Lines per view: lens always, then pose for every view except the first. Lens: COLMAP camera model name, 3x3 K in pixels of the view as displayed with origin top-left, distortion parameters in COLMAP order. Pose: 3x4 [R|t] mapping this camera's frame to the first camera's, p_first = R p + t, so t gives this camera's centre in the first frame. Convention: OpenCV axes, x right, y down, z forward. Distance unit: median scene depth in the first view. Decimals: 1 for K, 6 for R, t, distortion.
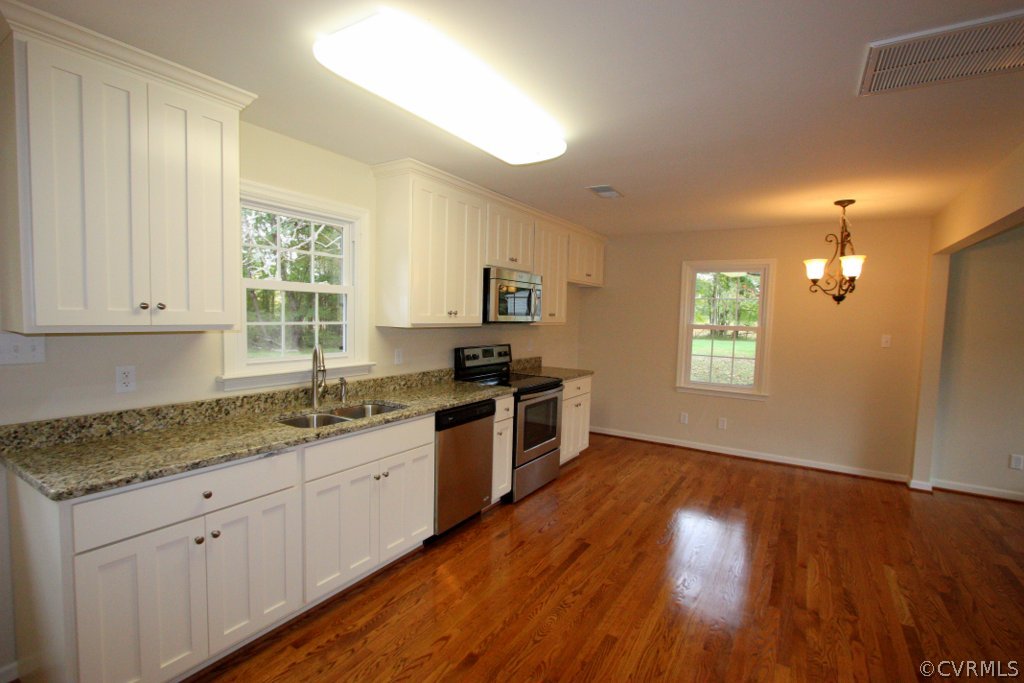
lens RADIAL K [[474.9, 0, 508.5], [0, 474.9, 344.3], [0, 0, 1]] dist [-0.018327, 0.000790]
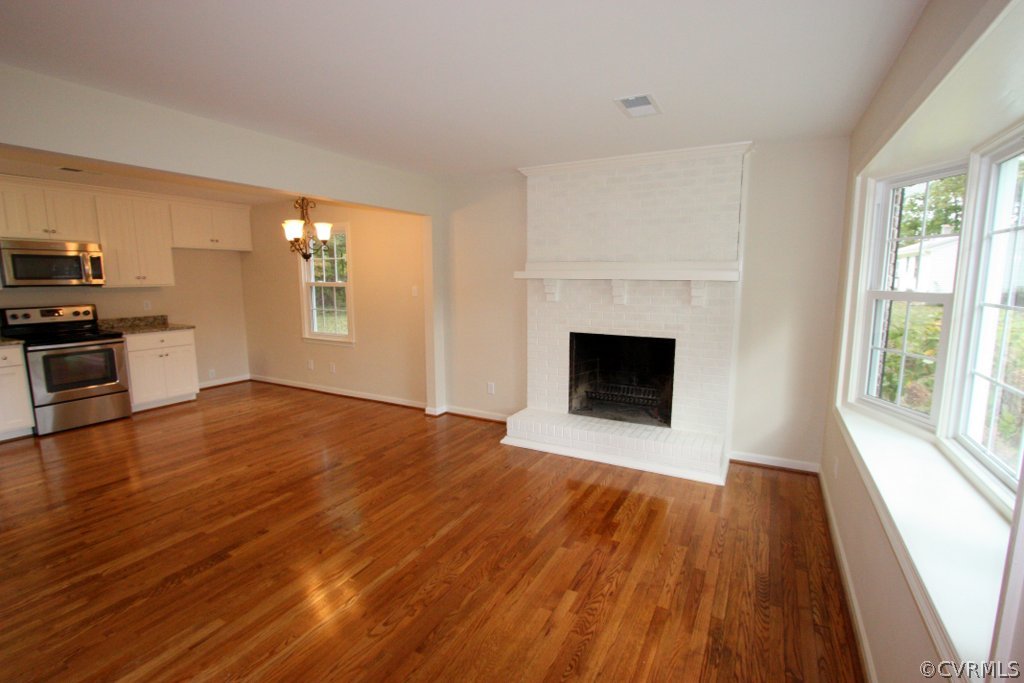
lens RADIAL K [[474.9, 0, 510.0], [0, 474.9, 346.3], [0, 0, 1]] dist [-0.018327, 0.000790]
pose [[0.997459, -0.036278, 0.061317, 1.151136], [0.031171, 0.996121, 0.082286, 0.047448], [-0.064065, -0.080165, 0.994721, -0.242610]]
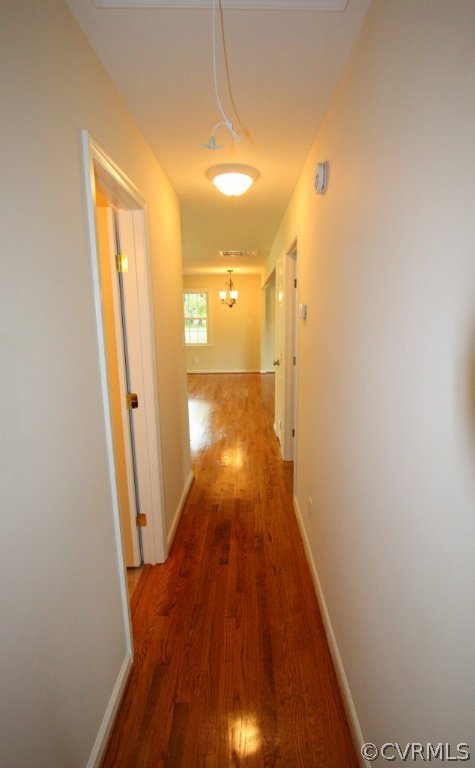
lens RADIAL K [[369.2, 0, 238.6], [0, 369.2, 384.3], [0, 0, 1]] dist [0.000070, 0.000001]
pose [[0.851460, -0.133050, 0.507260, -0.440247], [0.064362, 0.986481, 0.150710, 0.034027], [-0.520454, -0.095676, 0.848512, -0.943451]]
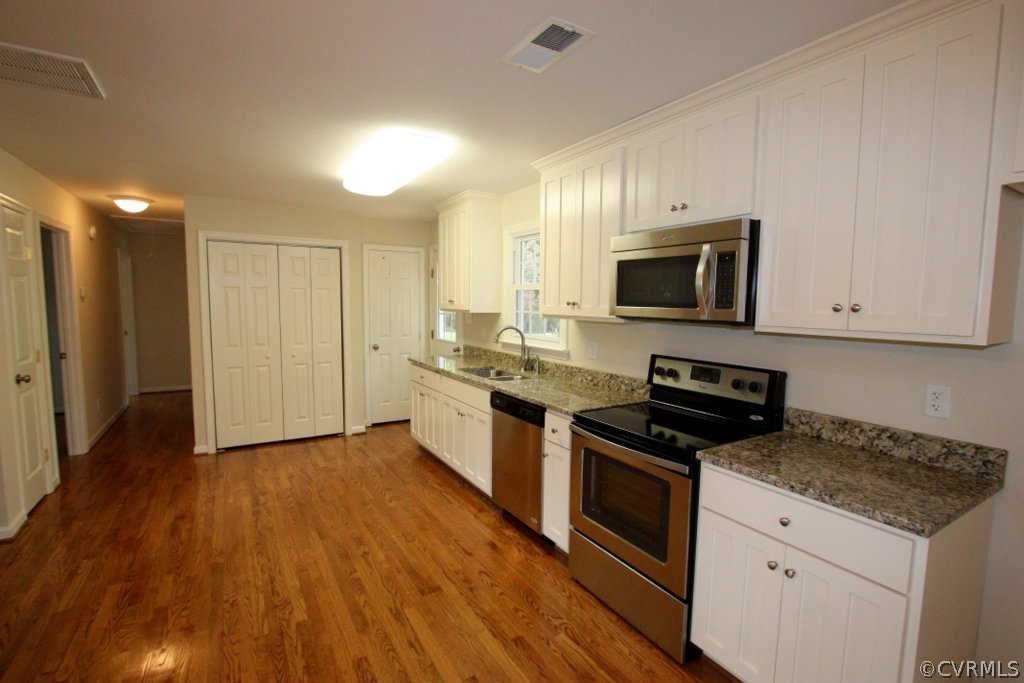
lens RADIAL K [[474.9, 0, 520.2], [0, 474.9, 340.9], [0, 0, 1]] dist [-0.018327, 0.000790]
pose [[-0.430872, 0.044528, -0.901314, 0.658101], [-0.082250, 0.992687, 0.088362, -0.062541], [0.898657, 0.112205, -0.424058, 1.195278]]
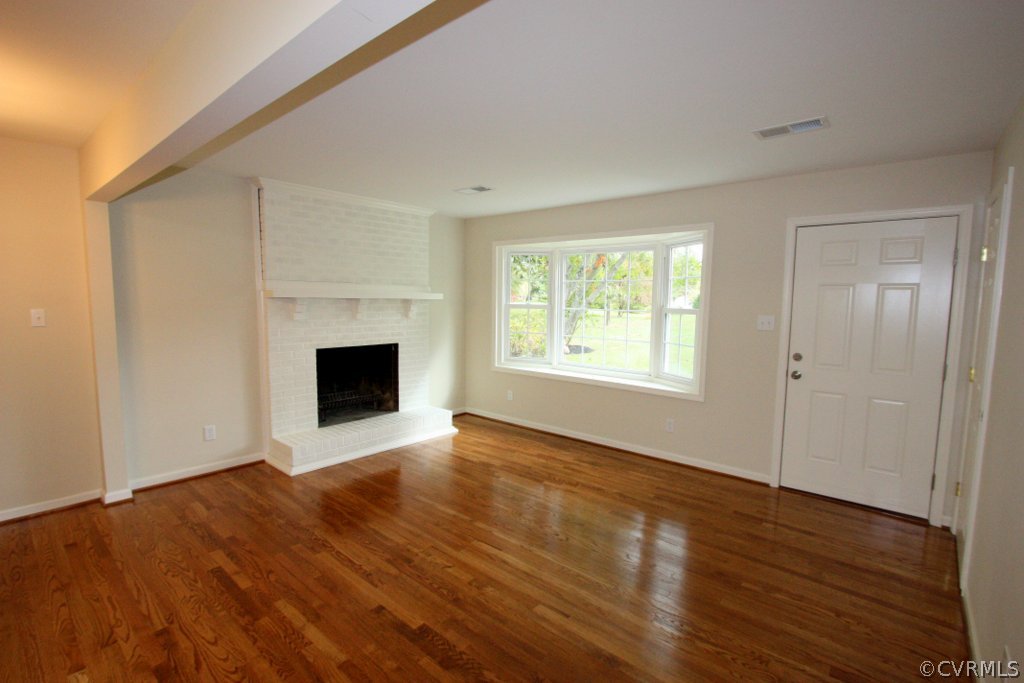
lens RADIAL K [[474.9, 0, 517.7], [0, 474.9, 345.2], [0, 0, 1]] dist [-0.018327, 0.000790]
pose [[0.140701, -0.124396, 0.982206, 0.257434], [0.055663, 0.991500, 0.117600, -0.009549], [-0.988486, 0.038126, 0.146429, 0.228412]]
